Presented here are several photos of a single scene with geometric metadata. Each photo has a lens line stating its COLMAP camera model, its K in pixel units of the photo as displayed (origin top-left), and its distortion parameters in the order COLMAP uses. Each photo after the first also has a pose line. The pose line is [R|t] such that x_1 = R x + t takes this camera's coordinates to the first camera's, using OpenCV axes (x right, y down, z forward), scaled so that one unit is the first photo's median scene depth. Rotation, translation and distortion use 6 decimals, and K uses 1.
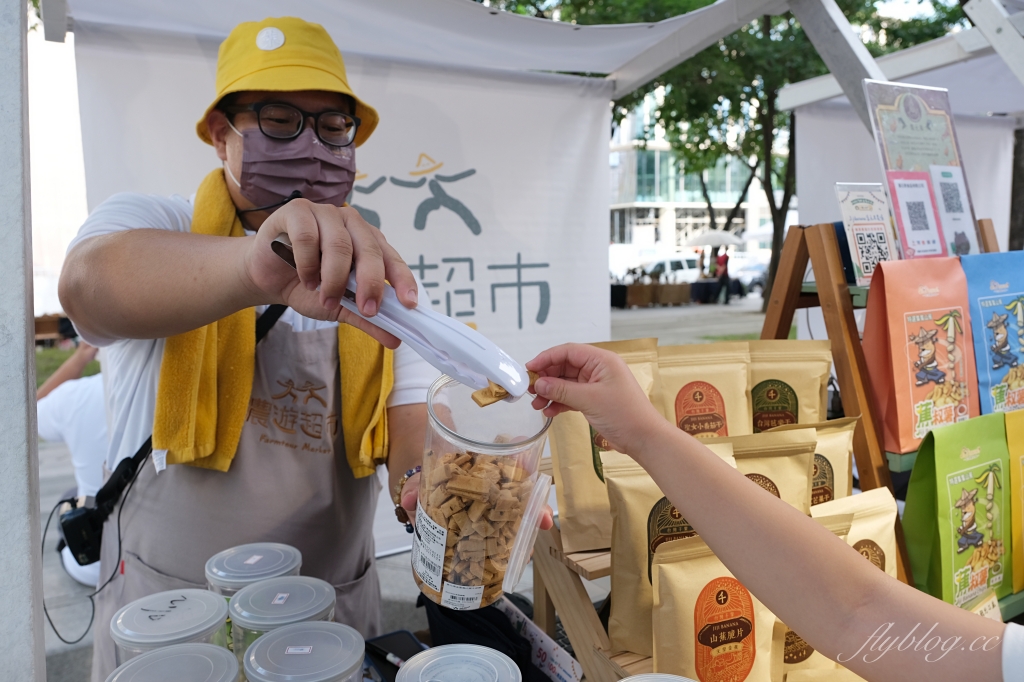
lens RADIAL K [[748.6, 0, 512.0], [0, 748.6, 341.0], [0, 0, 1]] dist [-0.006112, -0.000885]
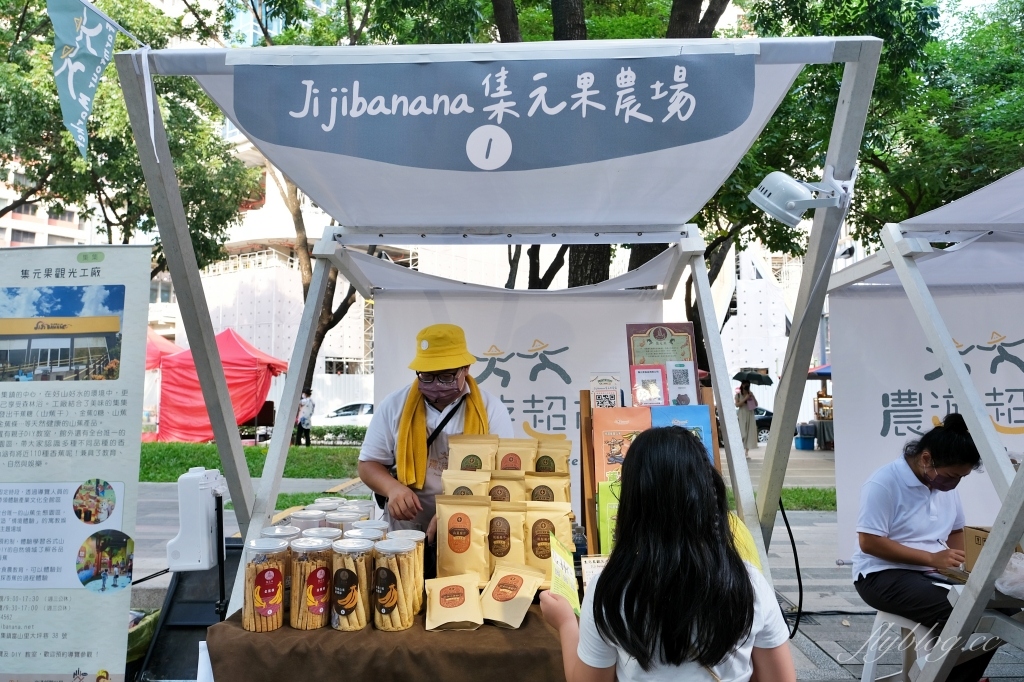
lens RADIAL K [[748.6, 0, 512.0], [0, 748.6, 341.0], [0, 0, 1]] dist [-0.006112, -0.000885]
pose [[0.860075, -0.009585, -0.510077, 0.756234], [-0.074142, 0.986860, -0.143561, 0.020935], [0.504751, 0.161291, 0.848064, -0.581574]]
